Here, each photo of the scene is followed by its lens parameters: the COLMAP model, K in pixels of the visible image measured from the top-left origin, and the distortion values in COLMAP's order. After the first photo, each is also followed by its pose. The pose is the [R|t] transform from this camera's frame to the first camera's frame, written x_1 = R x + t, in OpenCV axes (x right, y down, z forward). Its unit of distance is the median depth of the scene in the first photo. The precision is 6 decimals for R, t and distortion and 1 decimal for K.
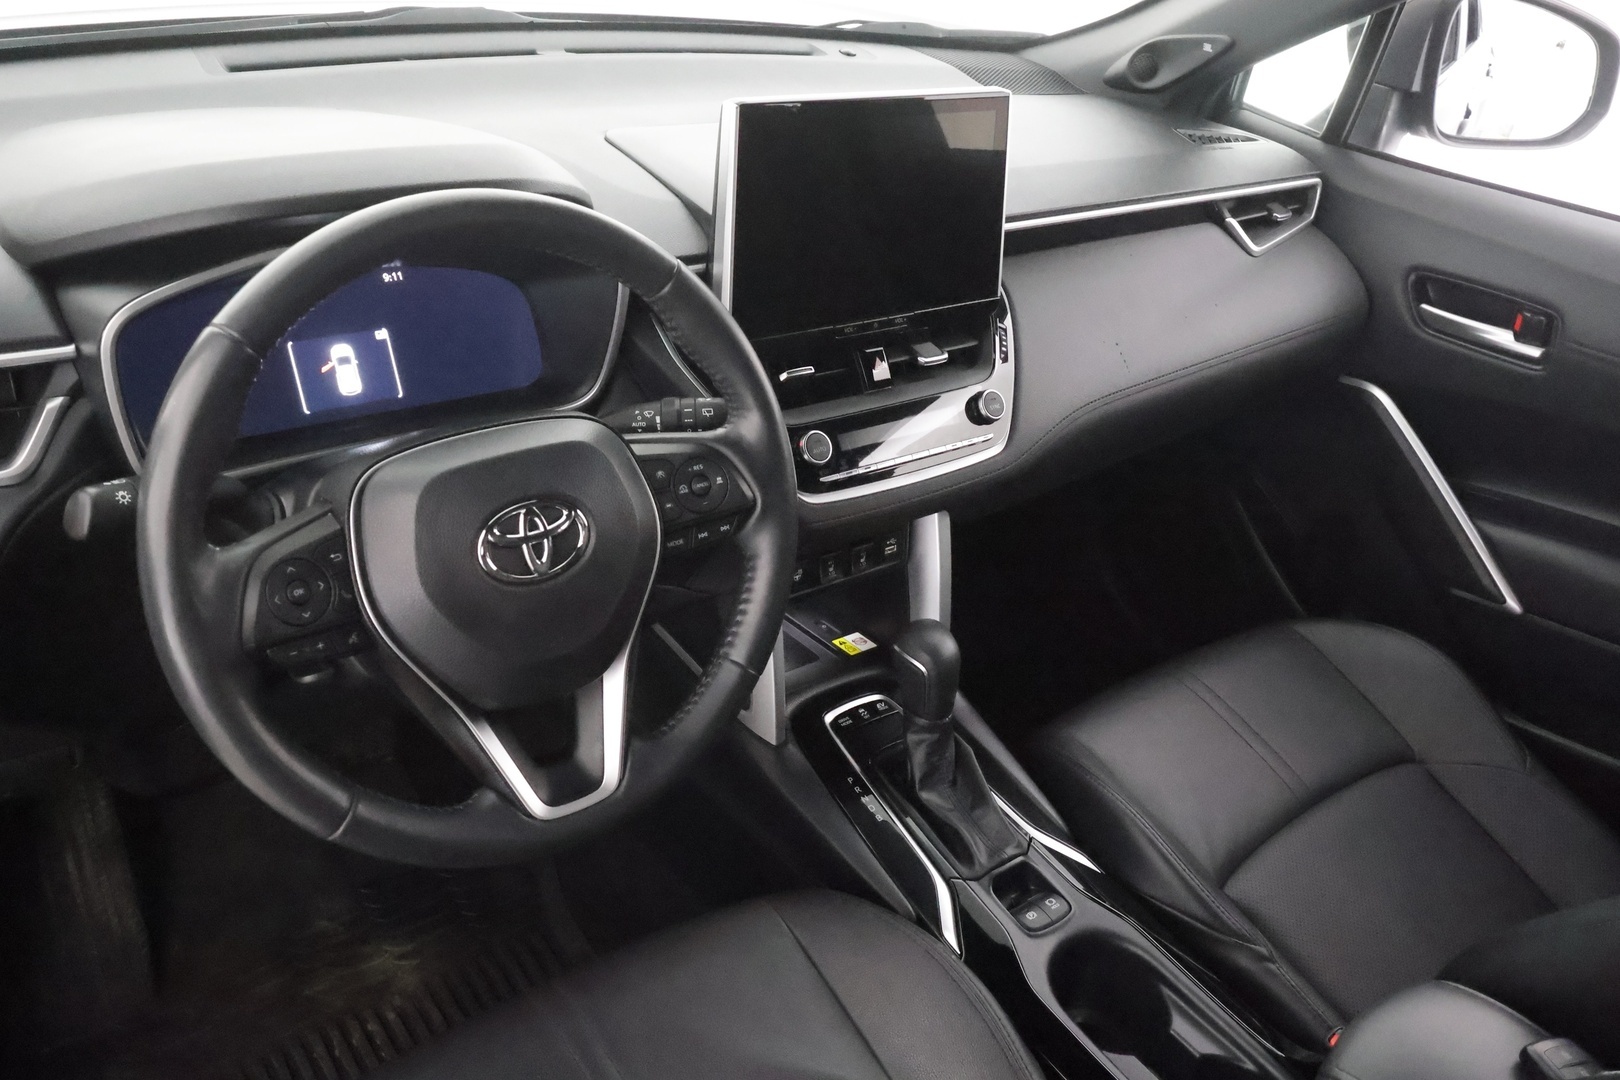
lens RADIAL K [[1327.4, 0, 810.0], [0, 1327.4, 540.0], [0, 0, 1]] dist [0.005861, 0.000354]
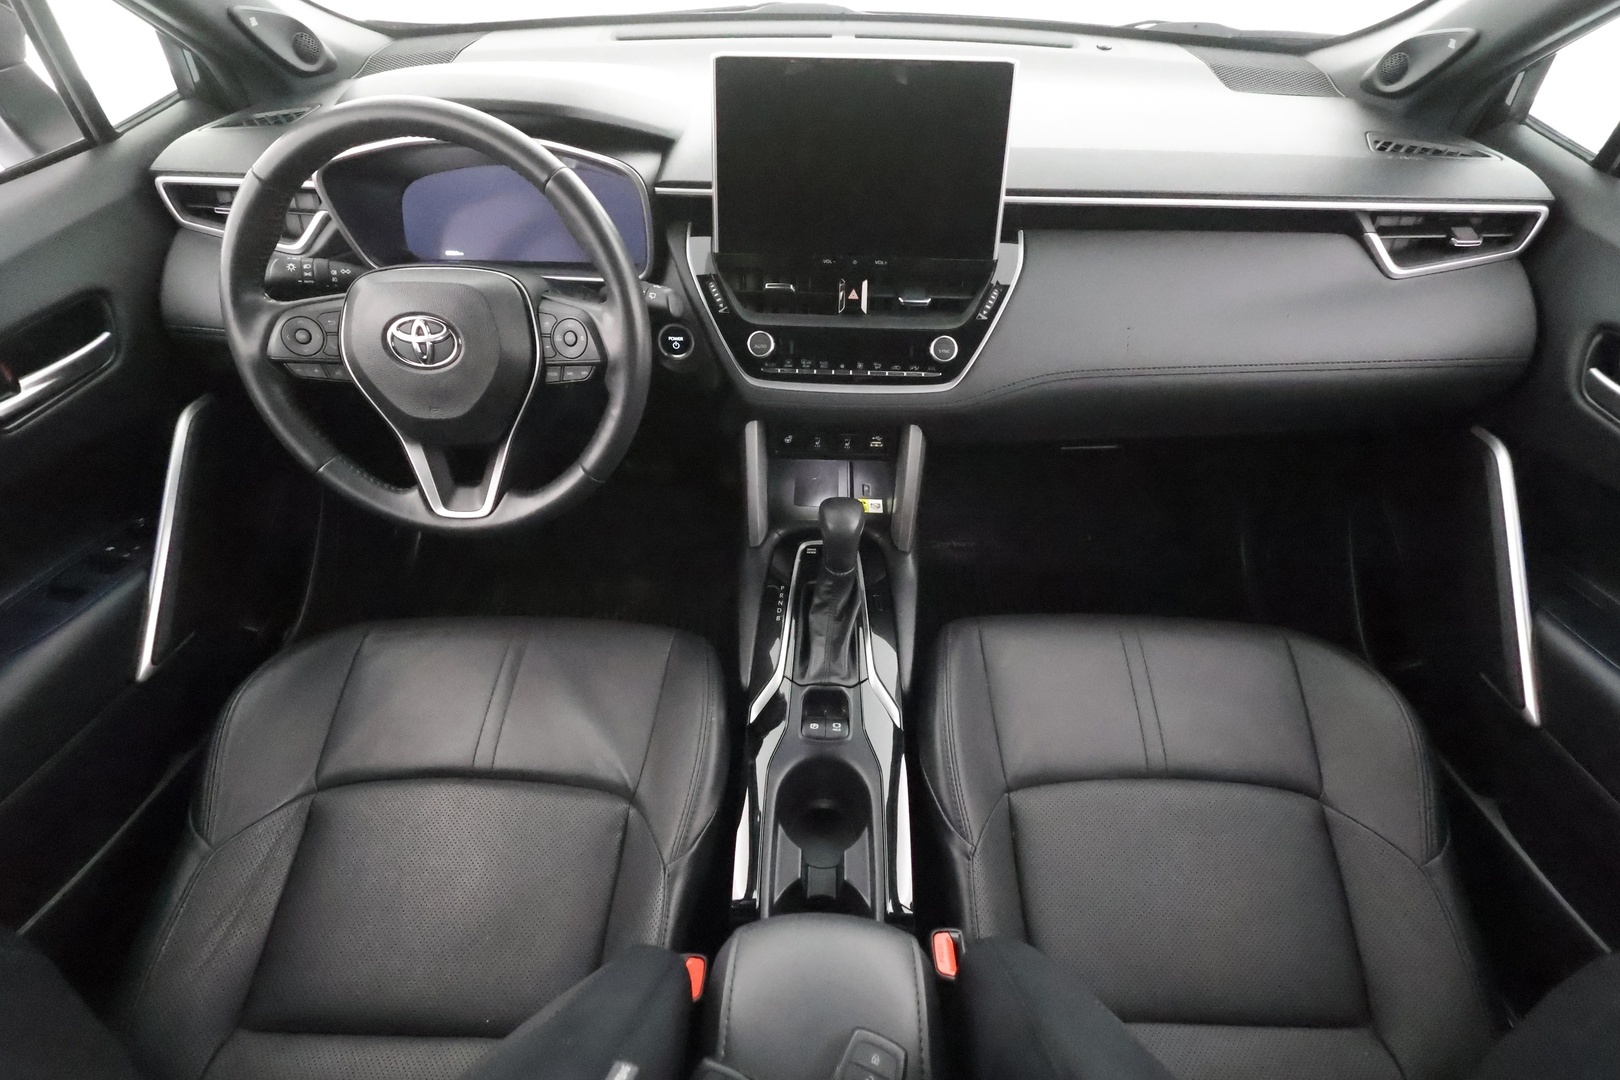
lens RADIAL K [[790.8, 0, 810.0], [0, 790.8, 540.0], [0, 0, 1]] dist [-0.002140, 0.011803]
pose [[0.766100, 0.355670, -0.535342, 0.485562], [-0.257003, 0.932962, 0.252056, -0.089528], [0.589102, -0.055516, 0.806150, 0.333896]]
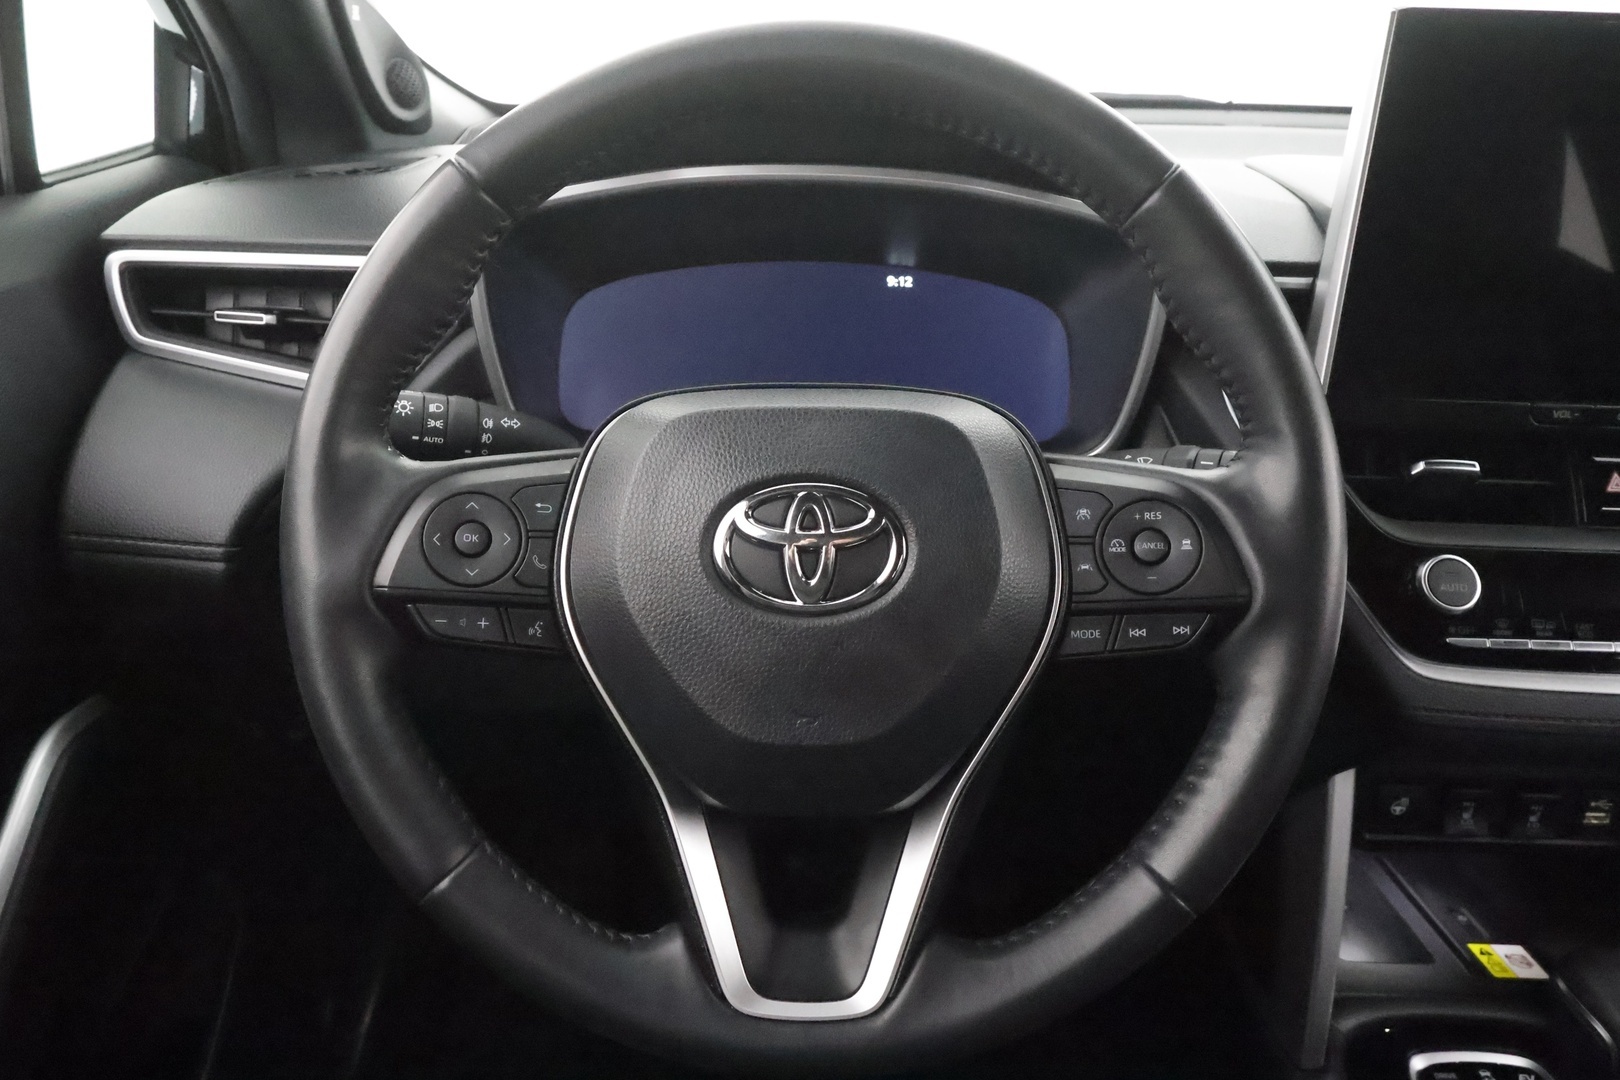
lens RADIAL K [[1176.9, 0, 810.0], [0, 1176.9, 540.0], [0, 0, 1]] dist [0.000786, -0.001022]
pose [[0.792115, 0.150249, -0.591590, 0.077585], [-0.261573, 0.959278, -0.106604, 0.037208], [0.551483, 0.239186, 0.799160, 0.374961]]
